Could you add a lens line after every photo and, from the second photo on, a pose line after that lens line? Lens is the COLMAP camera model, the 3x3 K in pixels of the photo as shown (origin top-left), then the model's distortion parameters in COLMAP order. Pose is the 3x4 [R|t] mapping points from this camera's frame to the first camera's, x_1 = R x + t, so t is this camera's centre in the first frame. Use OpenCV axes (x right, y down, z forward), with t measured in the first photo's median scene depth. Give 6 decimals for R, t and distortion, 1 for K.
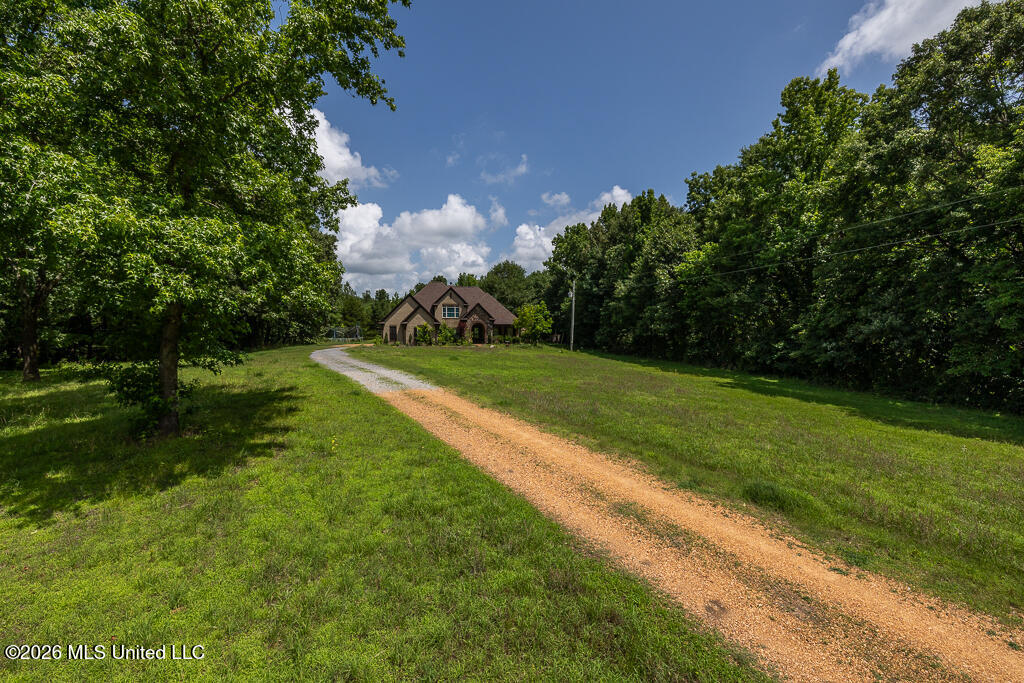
lens RADIAL K [[436.0, 0, 510.0], [0, 436.0, 337.8], [0, 0, 1]] dist [0.001486, 0.000011]
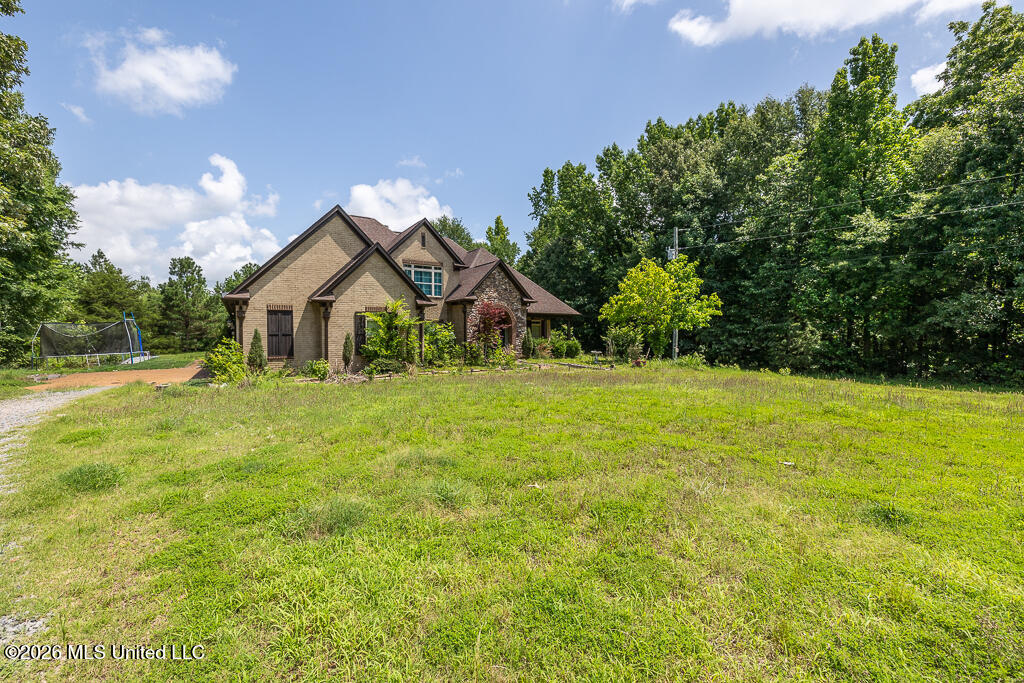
lens RADIAL K [[430.7, 0, 516.9], [0, 430.7, 345.0], [0, 0, 1]] dist [-0.003738, -0.000544]
pose [[0.918724, -0.016517, 0.394555, -0.218193], [0.019260, 0.999810, -0.002992, 0.002028], [-0.394431, 0.010348, 0.918867, 0.614980]]
